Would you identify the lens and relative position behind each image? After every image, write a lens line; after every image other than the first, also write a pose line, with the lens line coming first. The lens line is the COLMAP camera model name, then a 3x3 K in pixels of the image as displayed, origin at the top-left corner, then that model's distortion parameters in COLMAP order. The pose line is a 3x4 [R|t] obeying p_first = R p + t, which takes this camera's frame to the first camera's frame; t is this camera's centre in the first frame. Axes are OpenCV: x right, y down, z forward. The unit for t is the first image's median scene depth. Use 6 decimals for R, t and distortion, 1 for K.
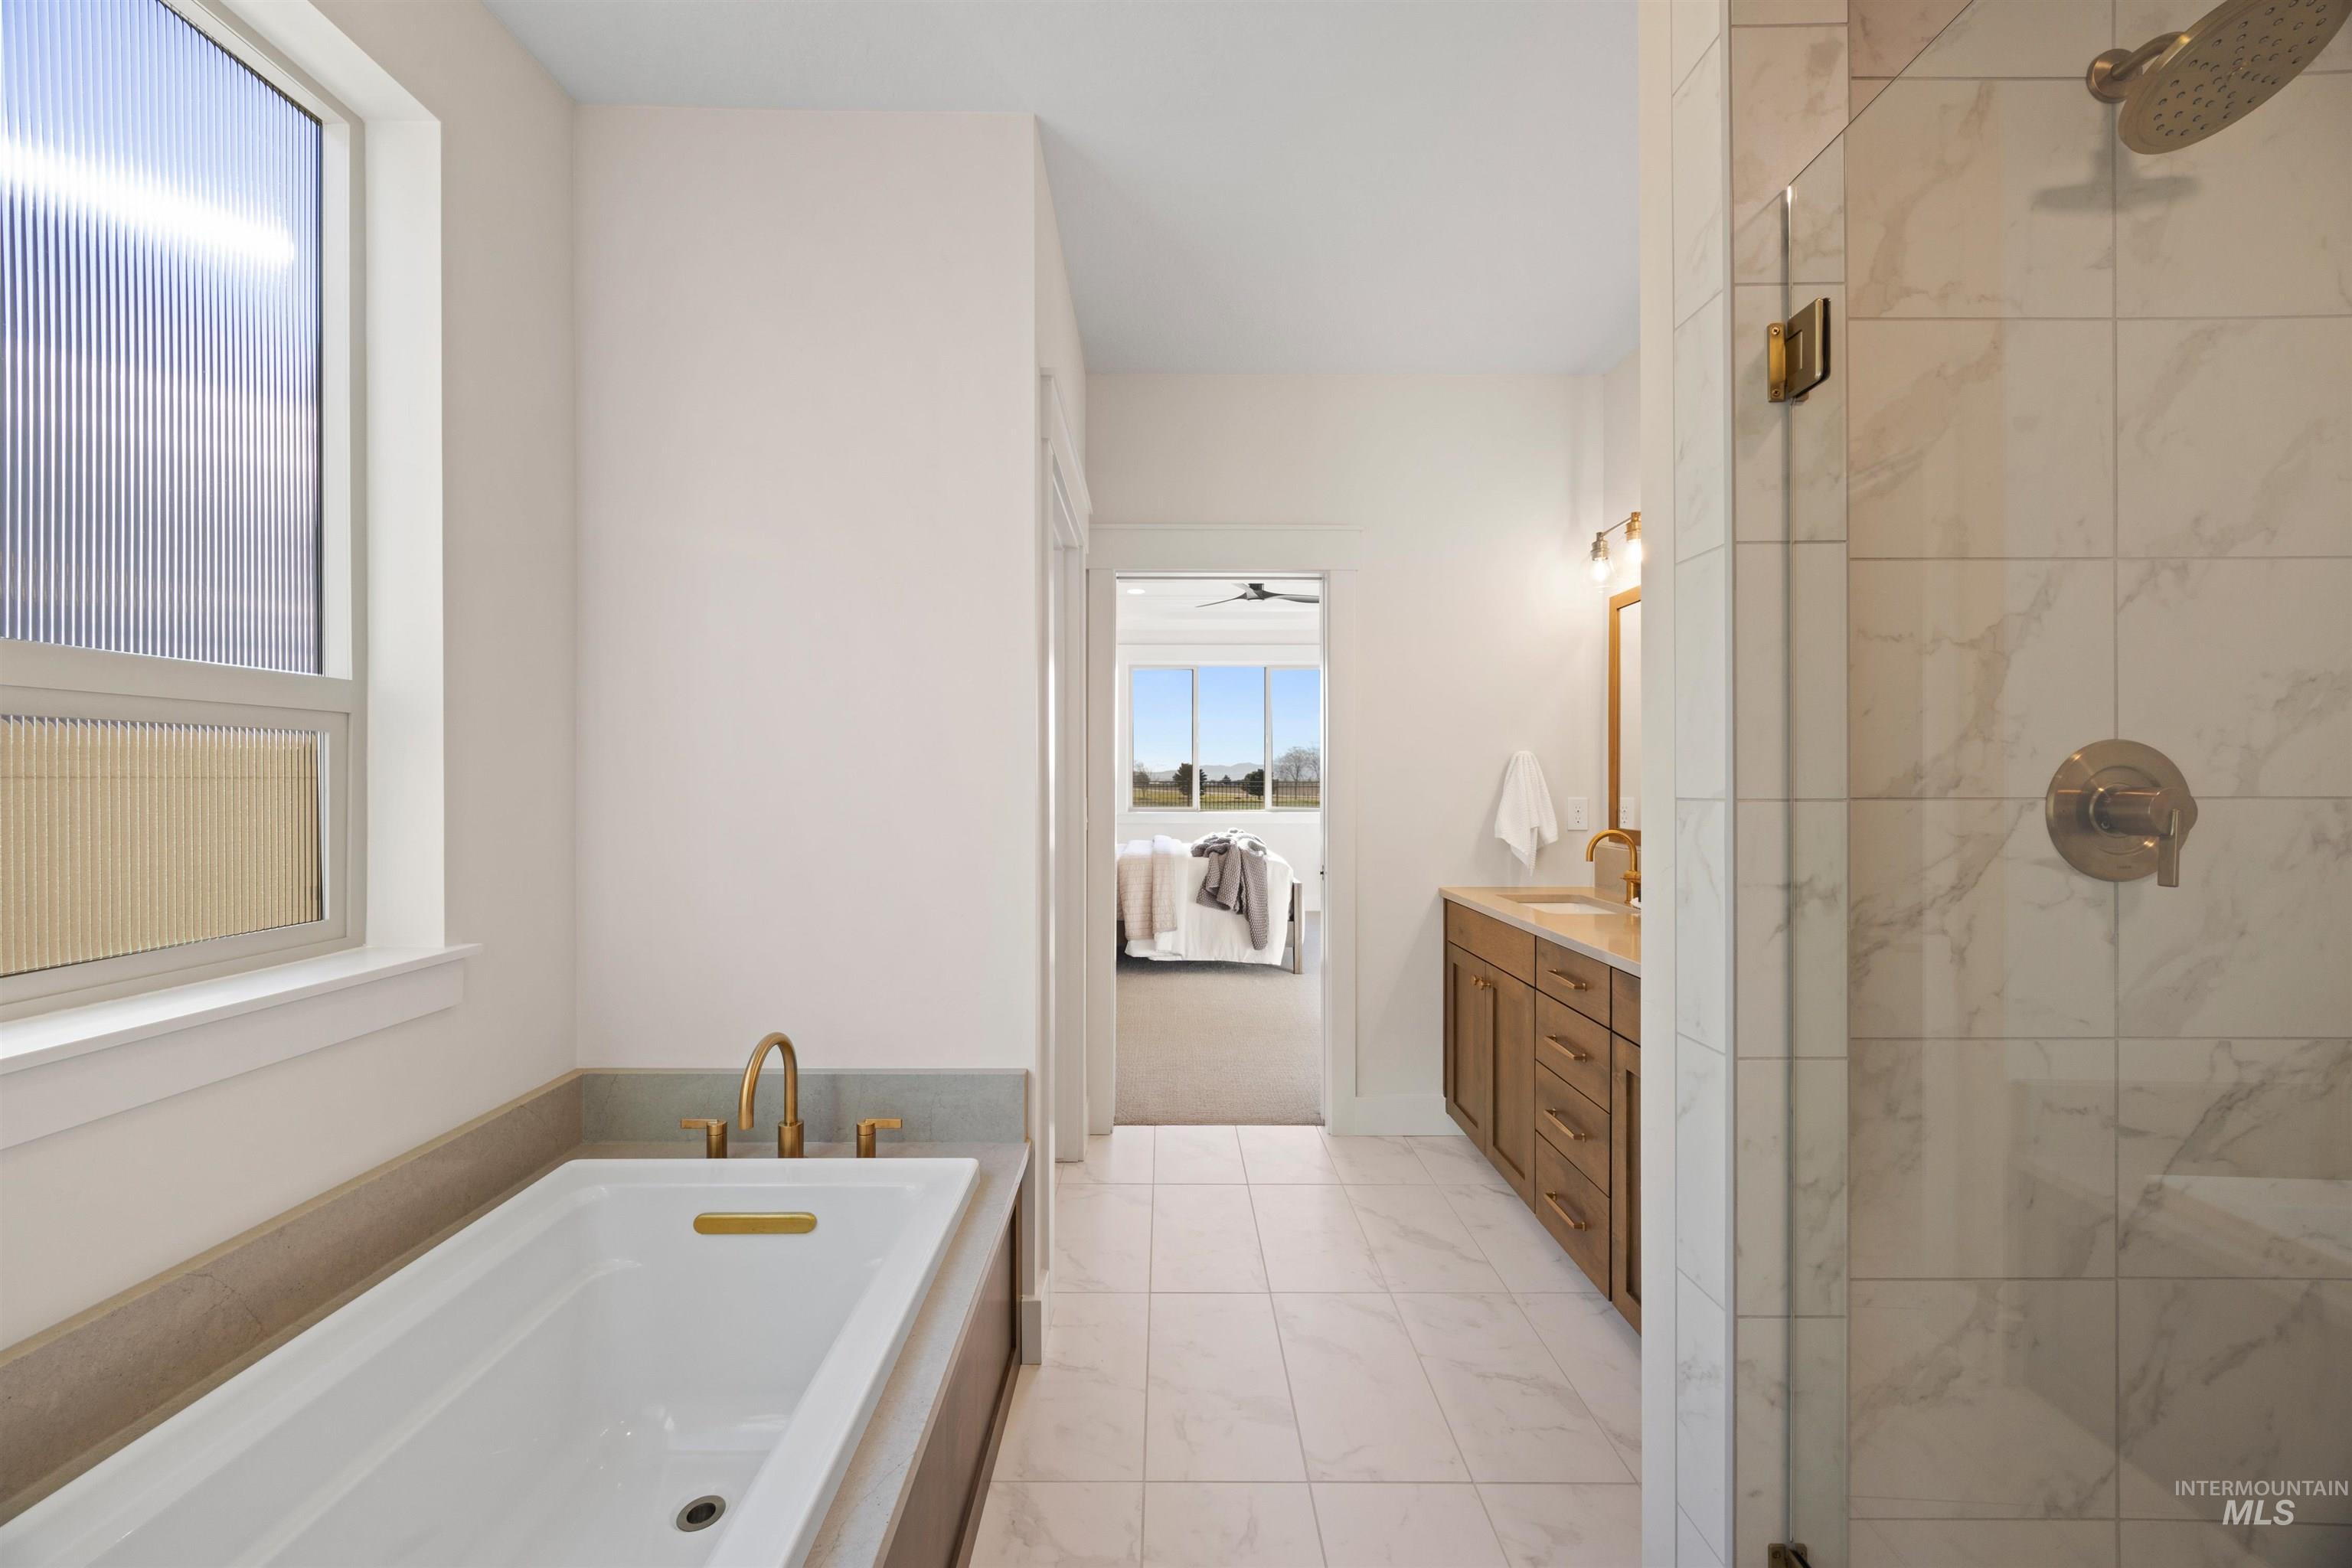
lens RADIAL K [[895.4, 0, 1171.2], [0, 895.4, 782.4], [0, 0, 1]] dist [-0.001061, 0.000507]
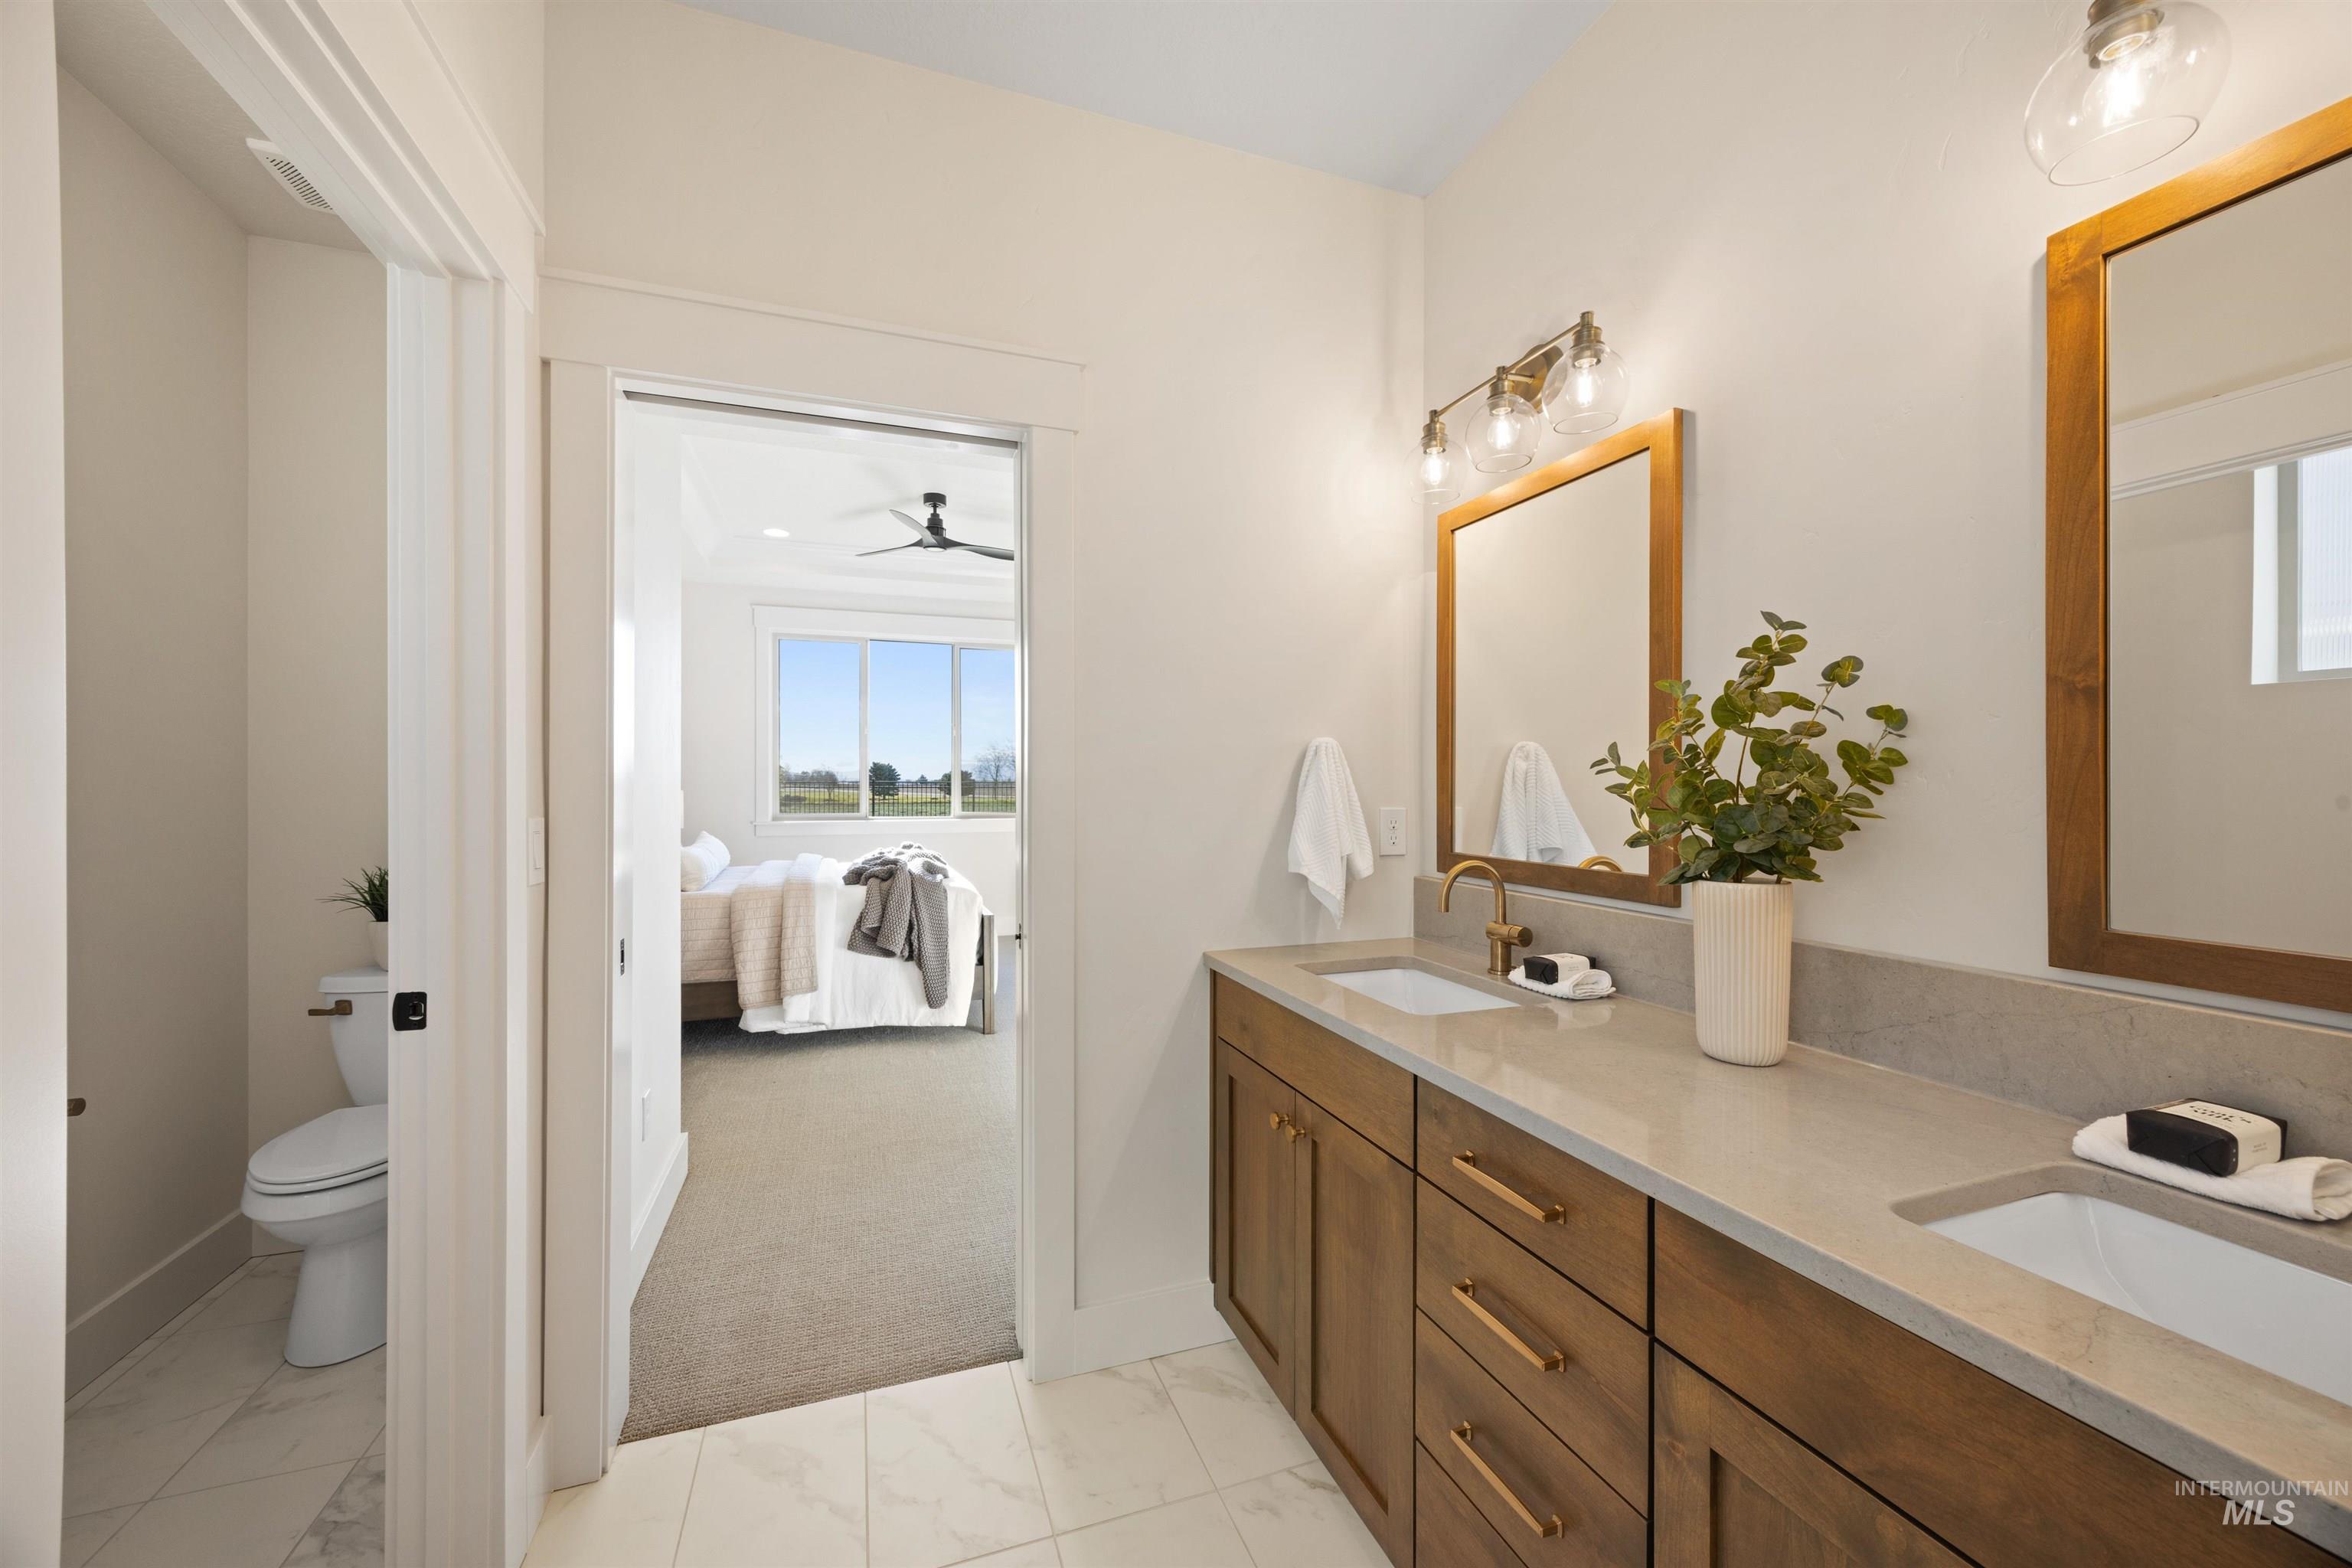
lens RADIAL K [[895.4, 0, 1175.0], [0, 895.4, 784.6], [0, 0, 1]] dist [-0.001061, 0.000507]
pose [[0.943895, -0.001393, 0.330243, 0.039907], [0.000593, 0.999997, 0.002523, -0.001241], [-0.330245, -0.002186, 0.943893, 0.227987]]
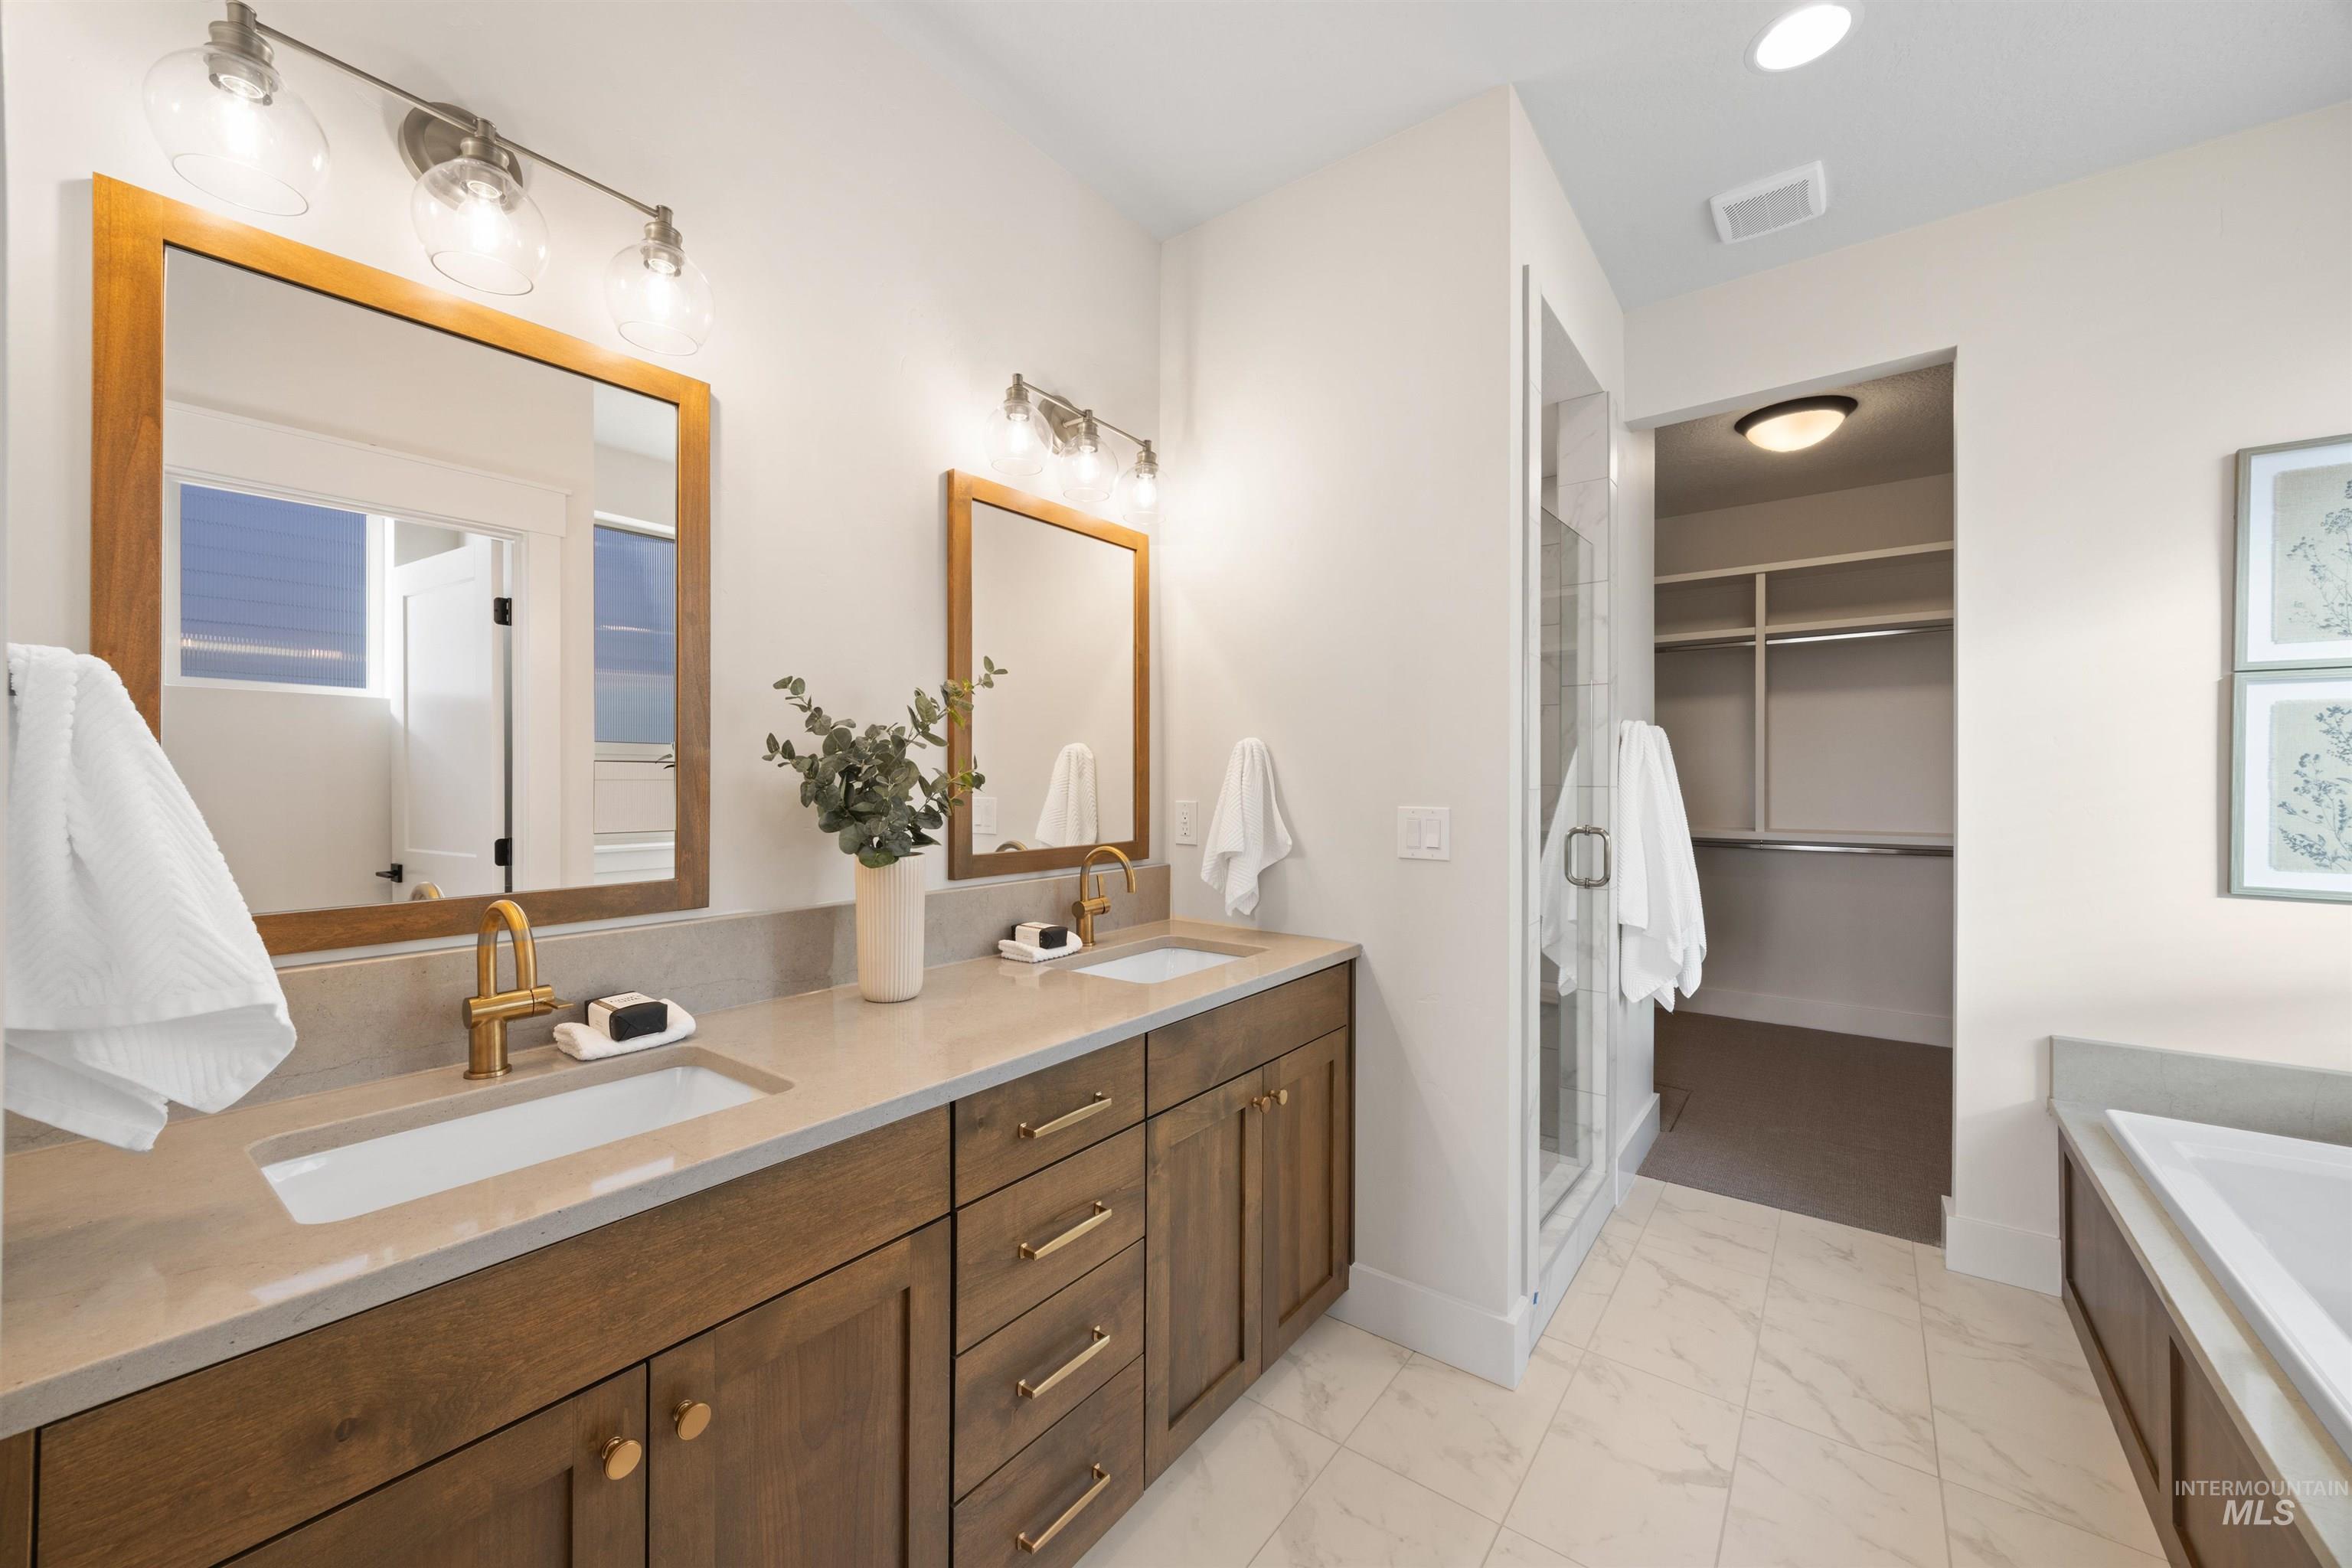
lens RADIAL K [[895.4, 0, 1165.1], [0, 895.4, 787.1], [0, 0, 1]] dist [-0.001061, 0.000507]
pose [[-0.787056, -0.000385, 0.616881, 0.009356], [0.005597, 0.999954, 0.007766, 0.000547], [-0.616856, 0.009565, -0.787018, 0.557782]]
